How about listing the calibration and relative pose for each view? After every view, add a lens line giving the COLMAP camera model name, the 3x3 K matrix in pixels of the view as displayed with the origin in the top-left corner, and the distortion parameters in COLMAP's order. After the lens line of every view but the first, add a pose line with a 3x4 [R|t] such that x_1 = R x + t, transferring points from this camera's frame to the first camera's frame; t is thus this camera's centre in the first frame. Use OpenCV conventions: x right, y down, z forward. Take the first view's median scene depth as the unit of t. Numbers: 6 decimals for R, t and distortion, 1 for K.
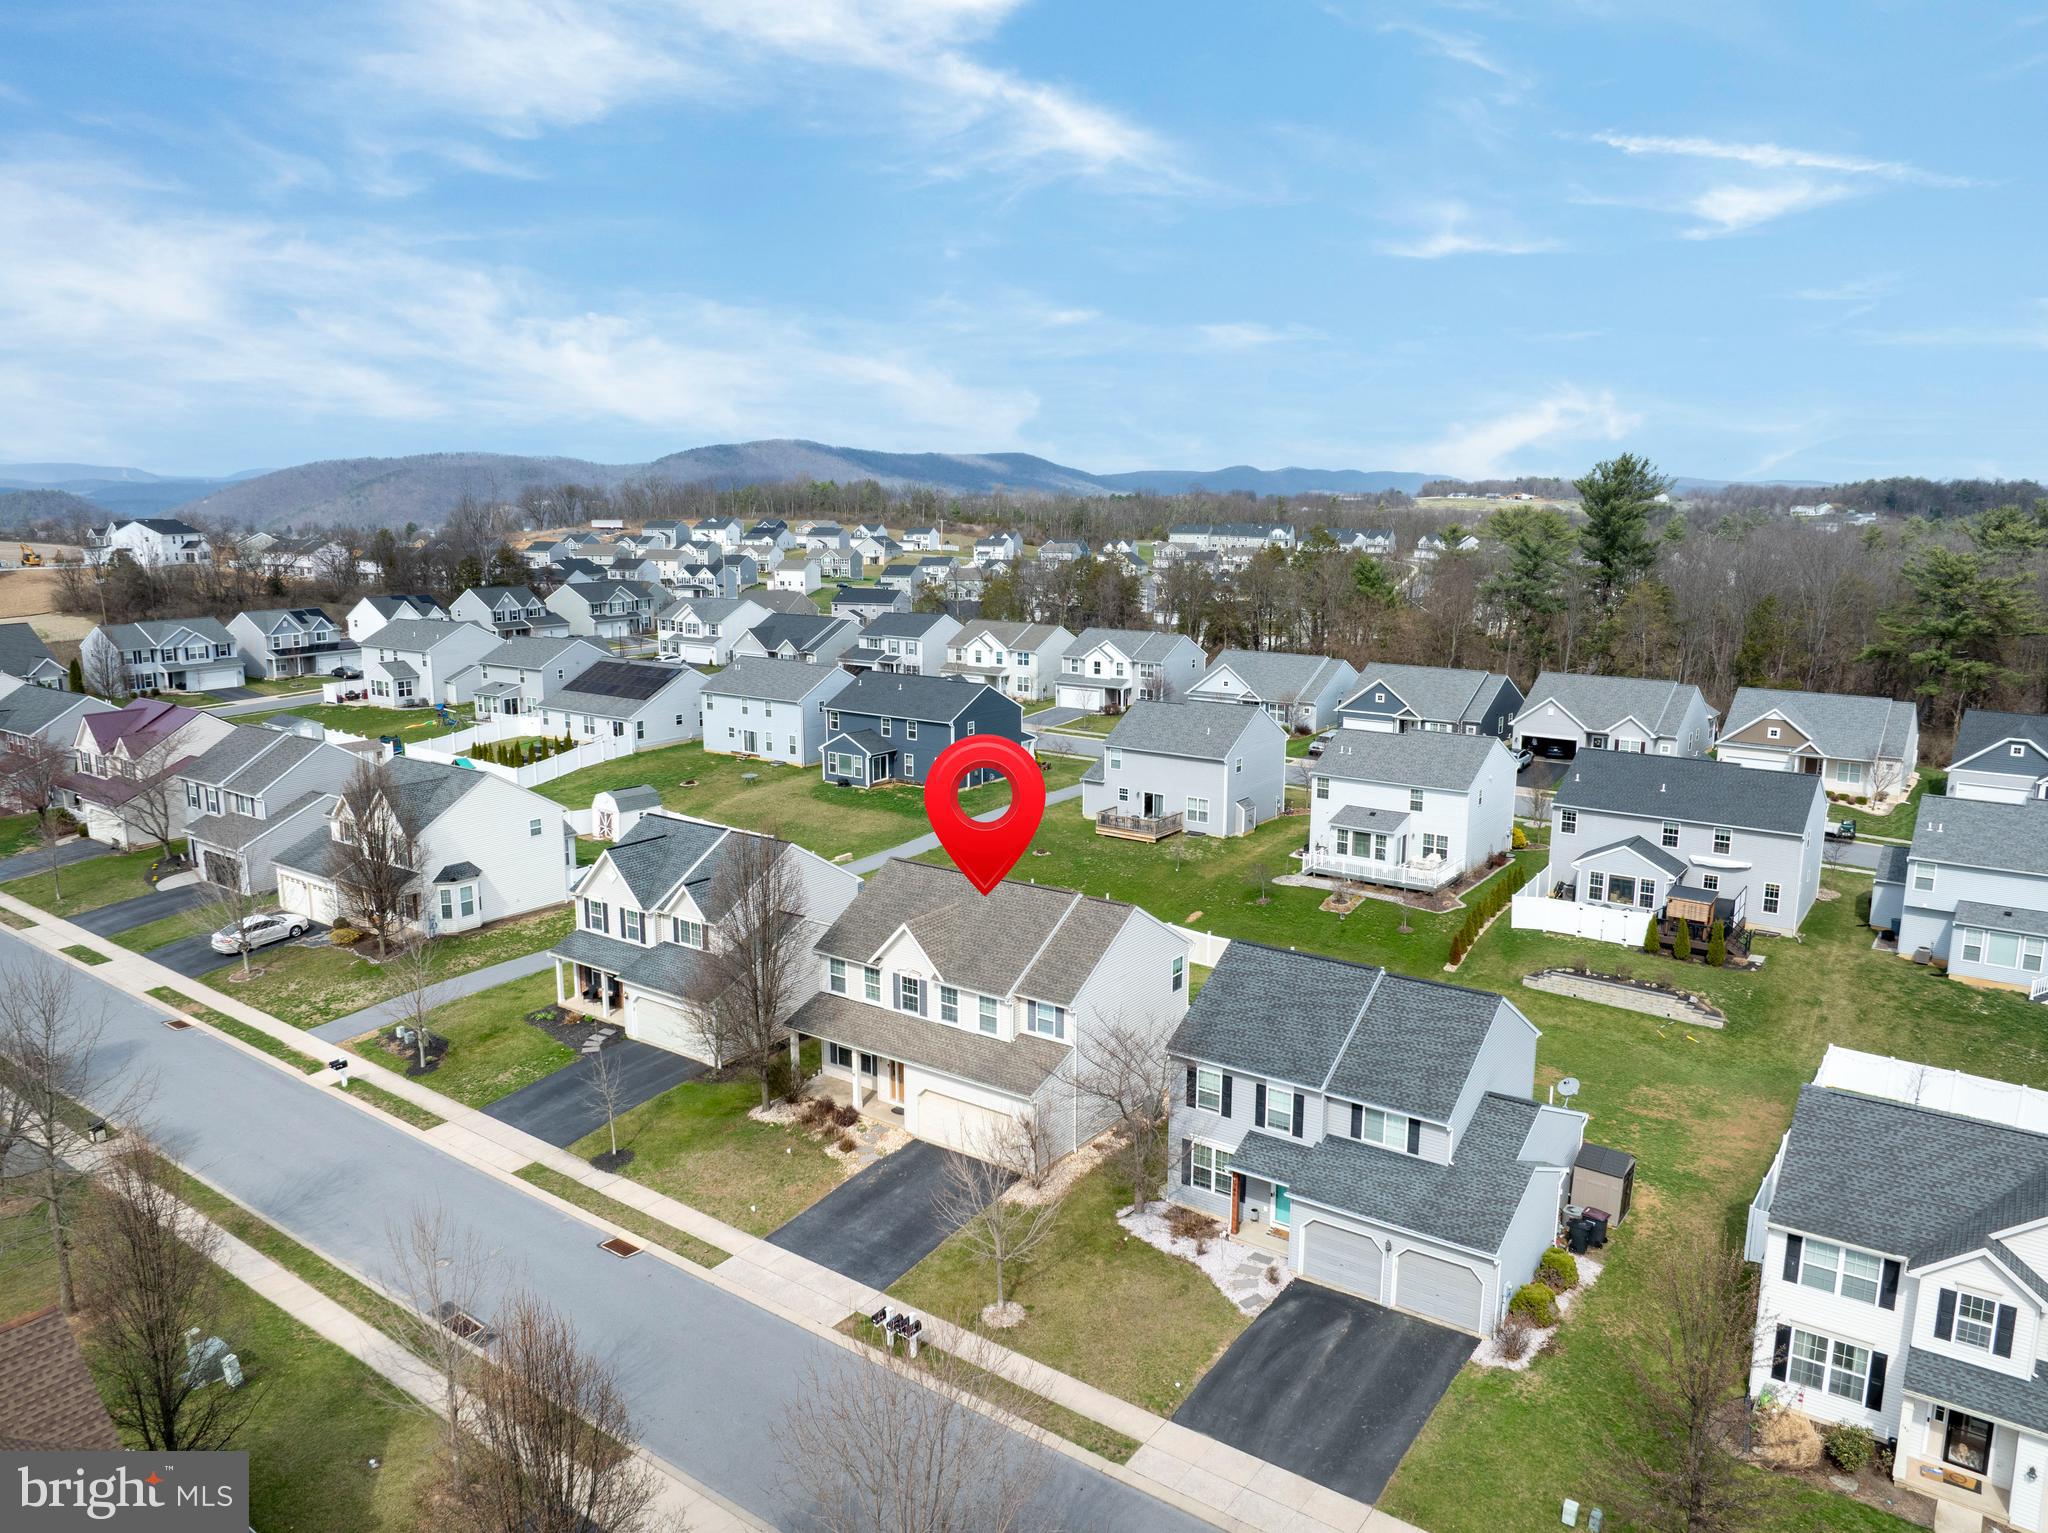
lens RADIAL K [[1438.6, 0, 1024.0], [0, 1438.6, 766.5], [0, 0, 1]] dist [-0.034556, -0.004944]
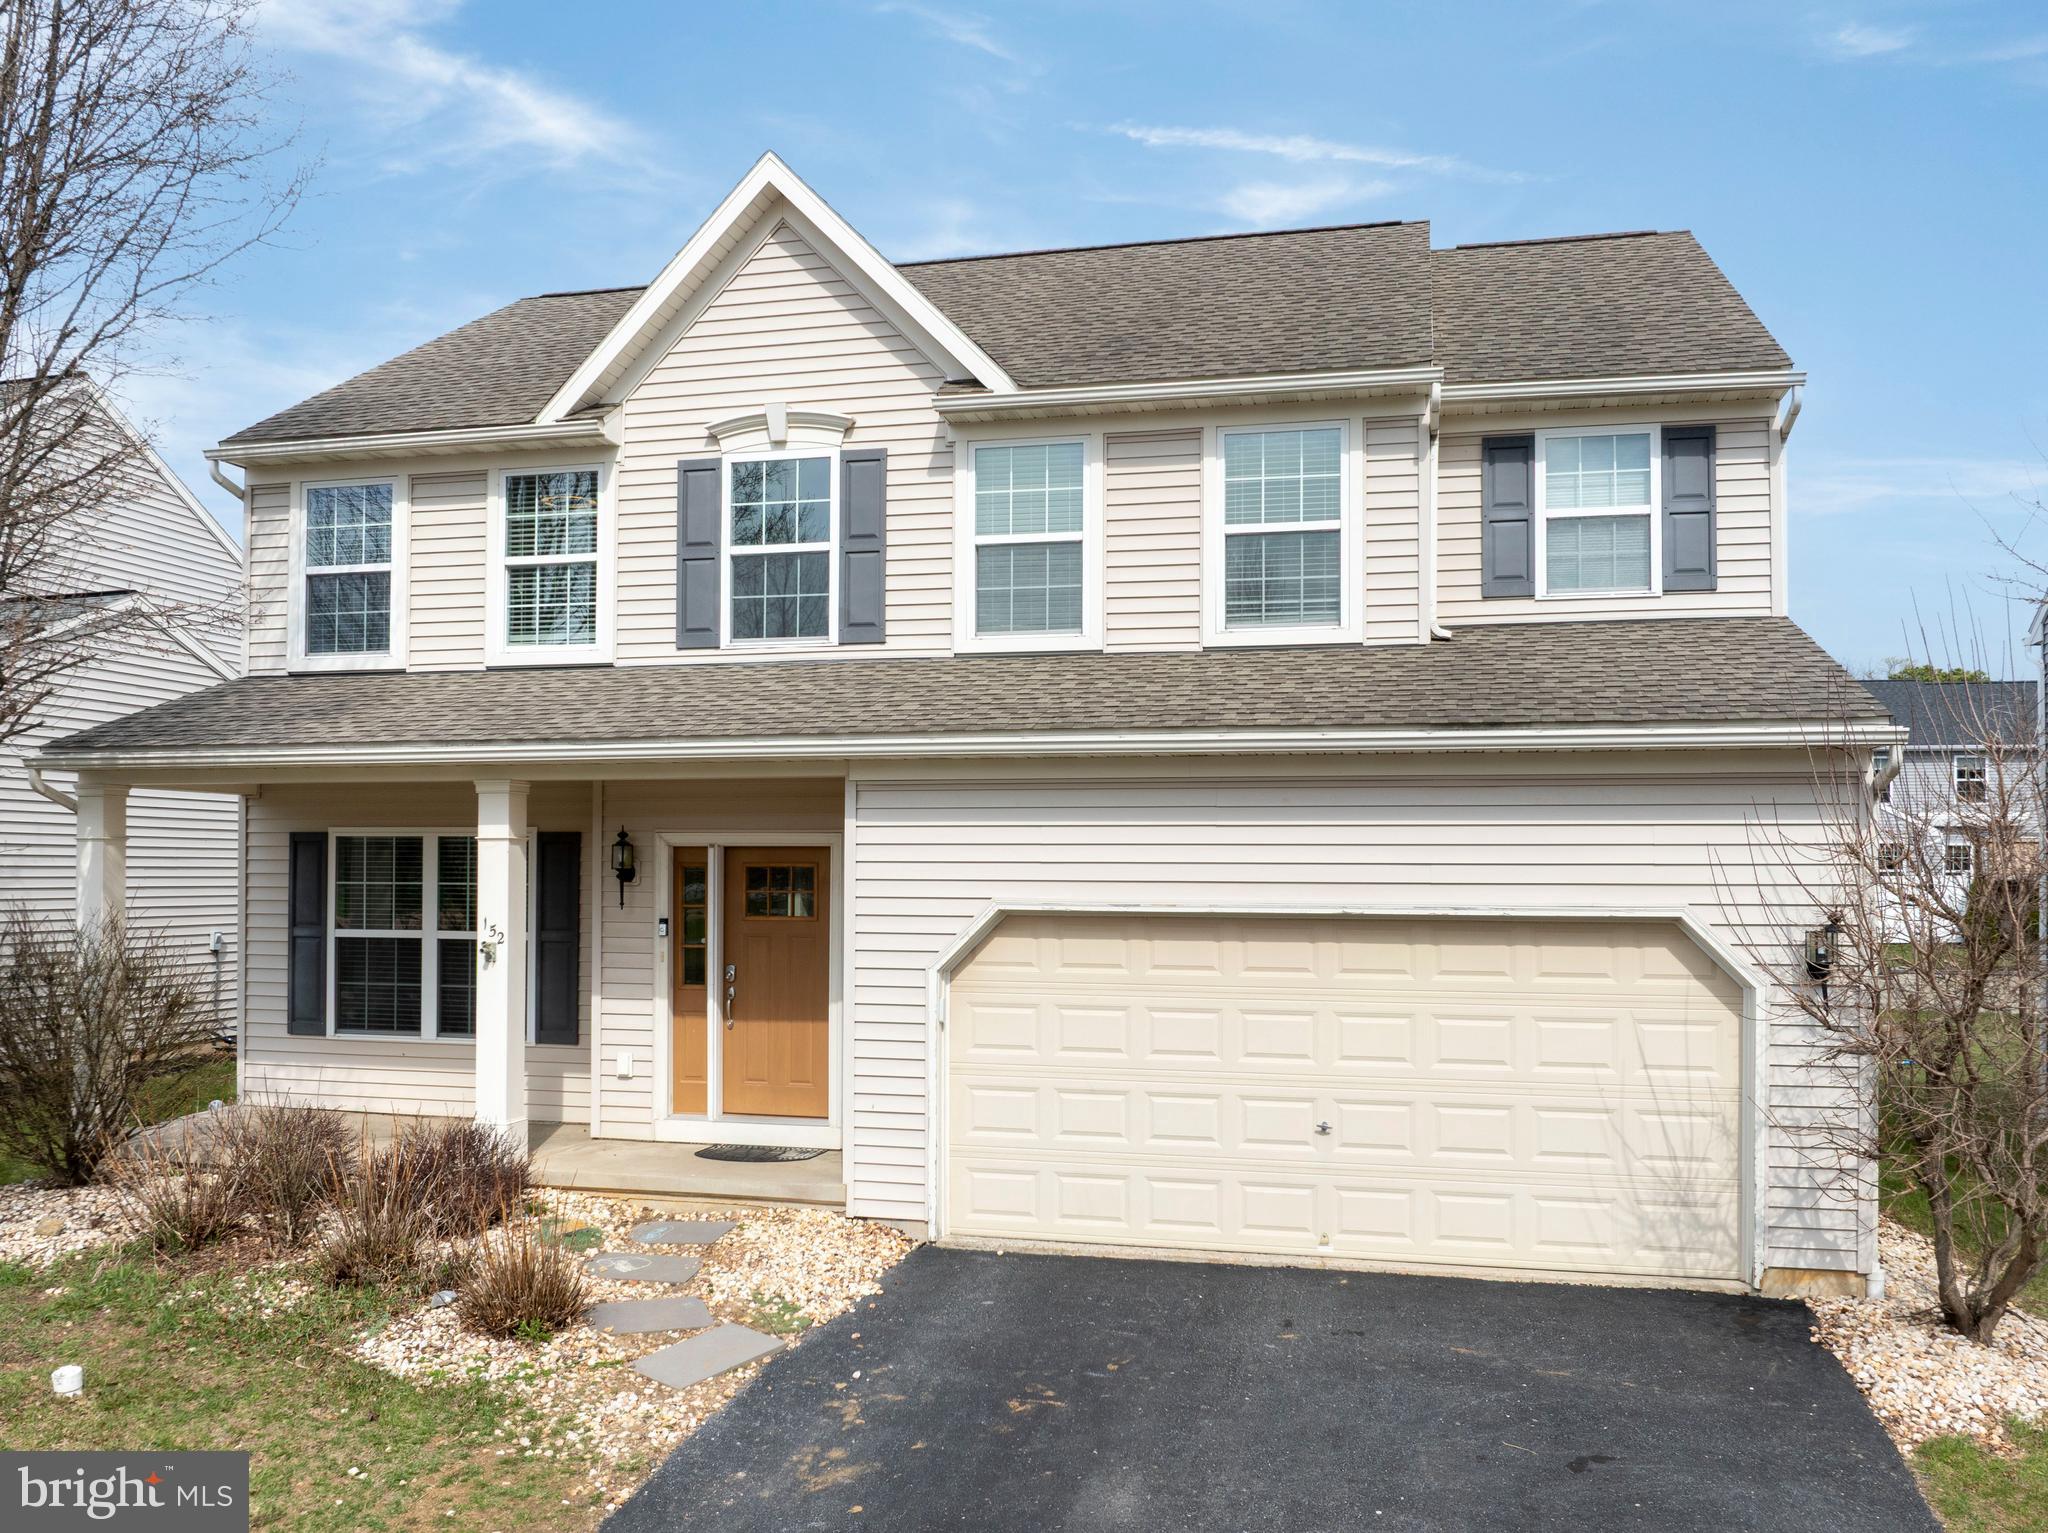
lens RADIAL K [[1665.2, 0, 1005.6], [0, 1665.2, 845.7], [0, 0, 1]] dist [-0.035073, -0.004362]
pose [[0.927945, 0.011962, 0.372525, -0.107487], [0.063680, 0.979700, -0.190084, 0.194000], [-0.367236, 0.200110, 0.908347, 0.627450]]
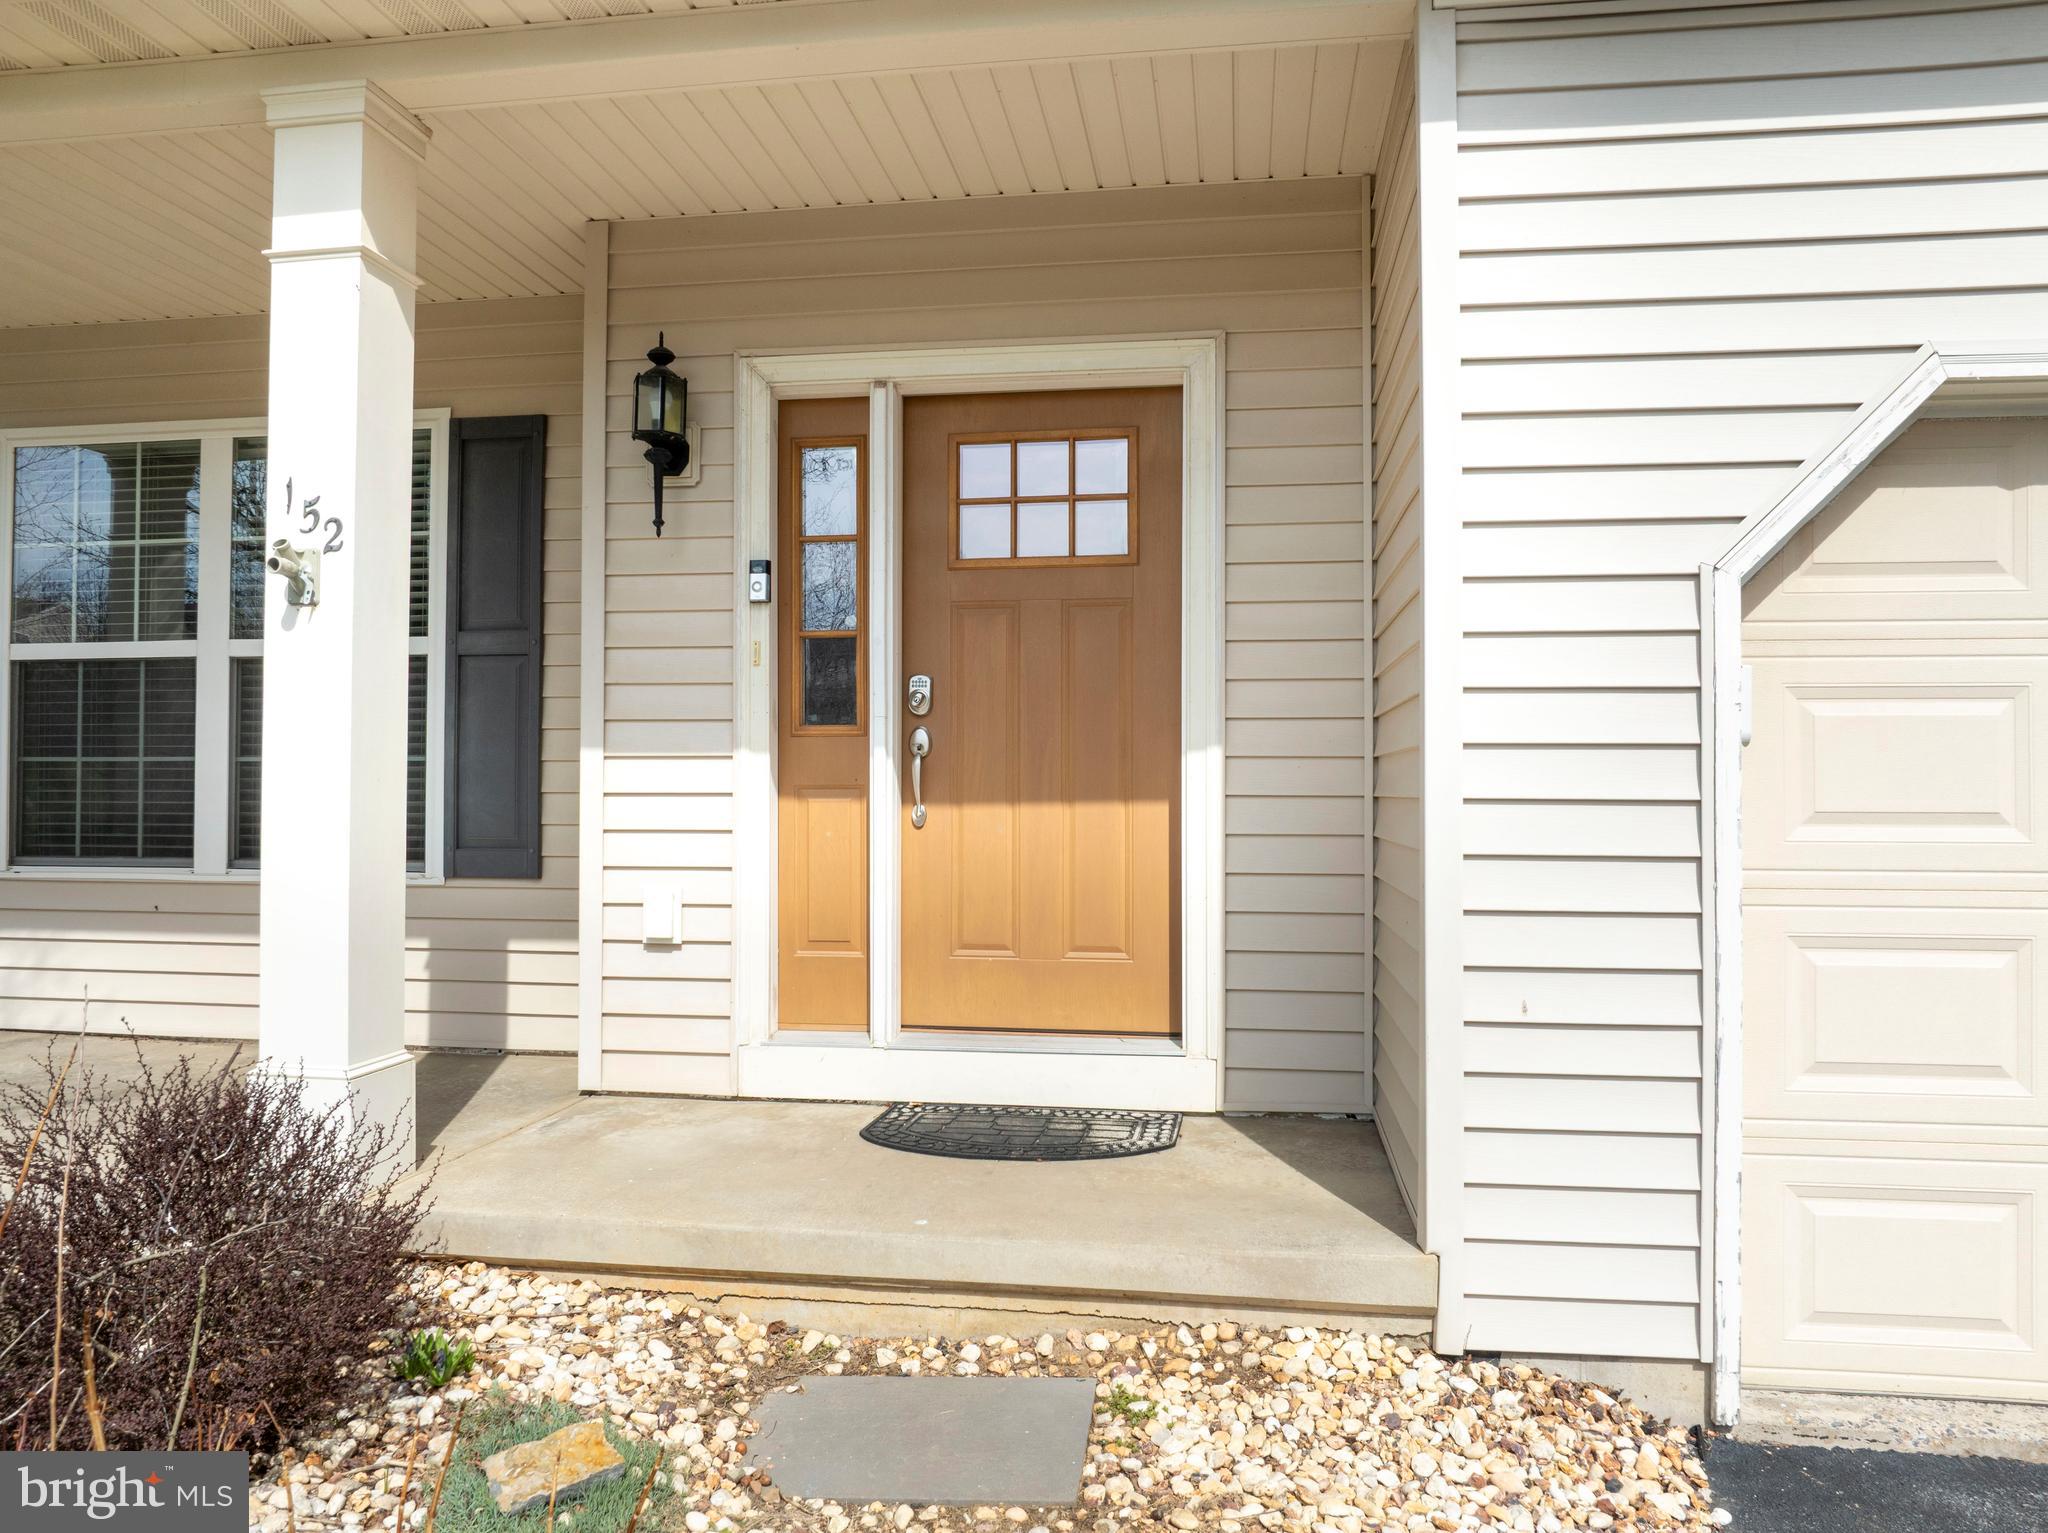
lens RADIAL K [[1438.6, 0, 1024.0], [0, 1438.6, 766.5], [0, 0, 1]] dist [-0.034556, -0.004944]
pose [[0.886182, 0.012318, 0.463174, -0.094372], [0.082656, 0.979409, -0.184190, 0.187304], [-0.455906, 0.201510, 0.866916, 0.743123]]
